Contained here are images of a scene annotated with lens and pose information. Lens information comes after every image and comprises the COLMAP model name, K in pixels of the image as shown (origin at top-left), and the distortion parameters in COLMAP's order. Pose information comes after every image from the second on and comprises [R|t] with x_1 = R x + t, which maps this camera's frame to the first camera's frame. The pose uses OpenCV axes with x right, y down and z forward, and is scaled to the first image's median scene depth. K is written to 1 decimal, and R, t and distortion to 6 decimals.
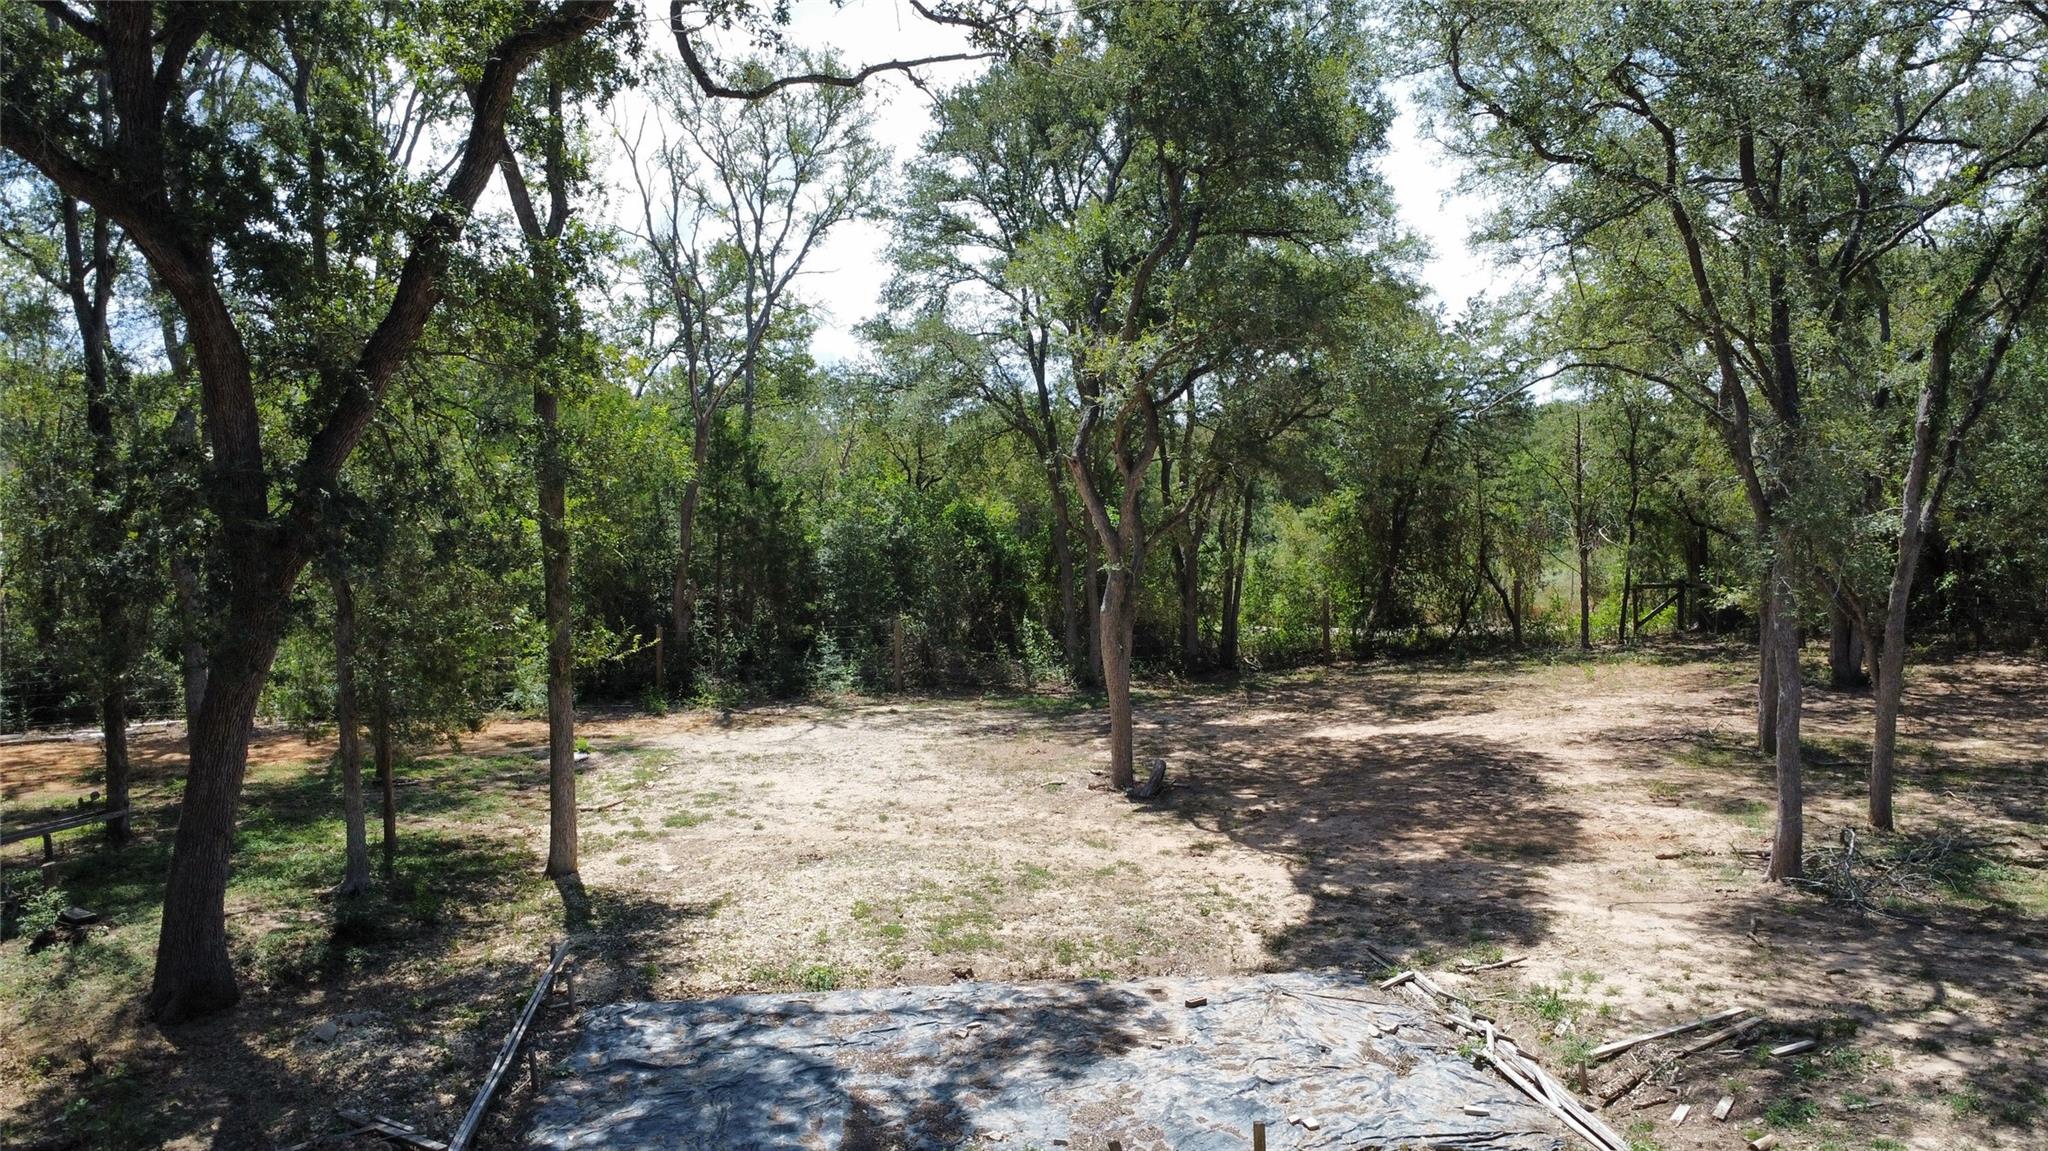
lens RADIAL K [[1507.8, 0, 1024.0], [0, 1507.8, 575.5], [0, 0, 1]] dist [-0.003566, 0.003836]
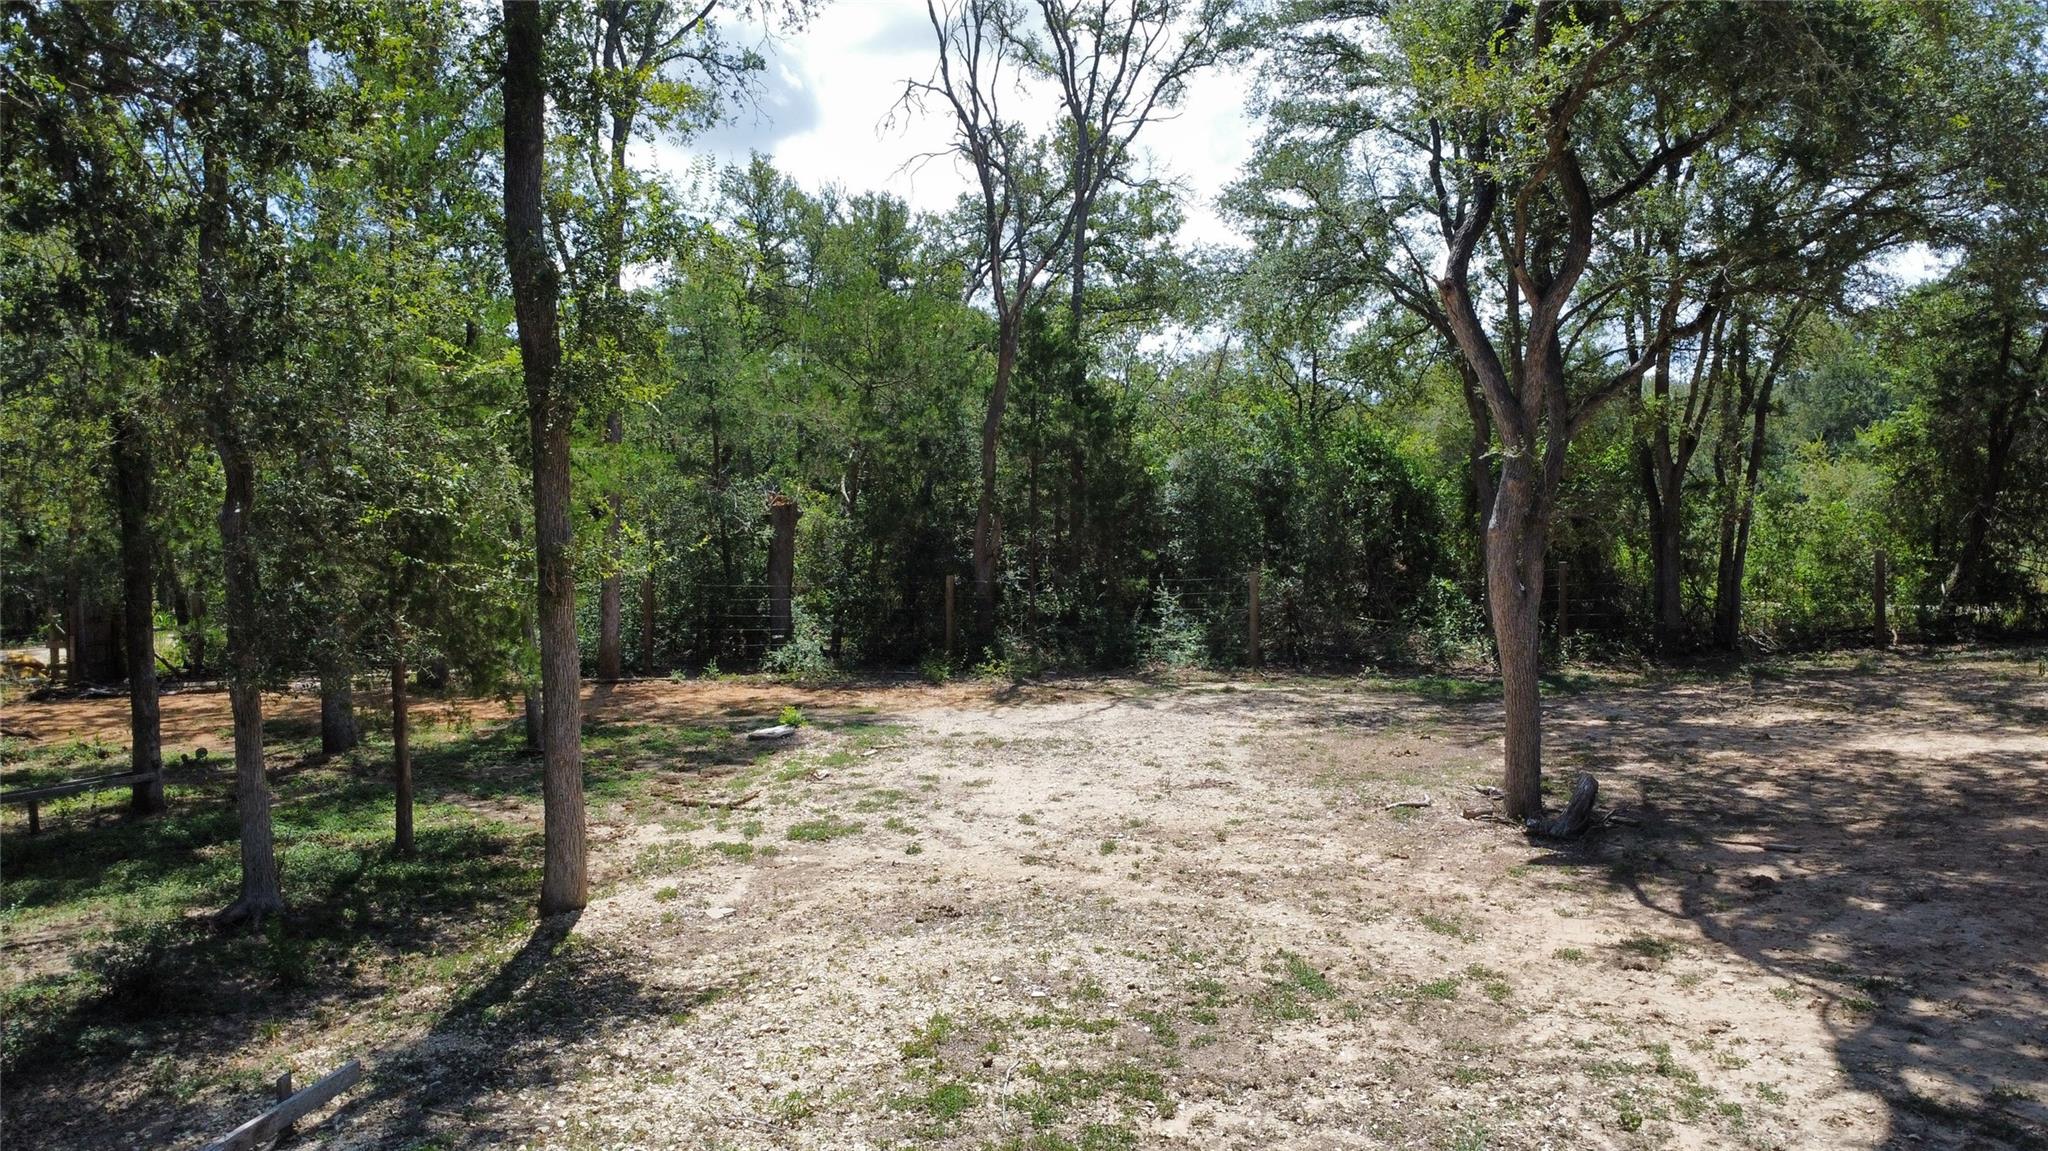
lens RADIAL K [[1534.3, 0, 1039.0], [0, 1534.3, 573.6], [0, 0, 1]] dist [0.004623, -0.007316]
pose [[0.957299, 0.012638, -0.288823, 0.044457], [-0.010658, 0.999908, 0.008426, 0.030500], [0.288903, -0.004988, 0.957345, 0.276255]]
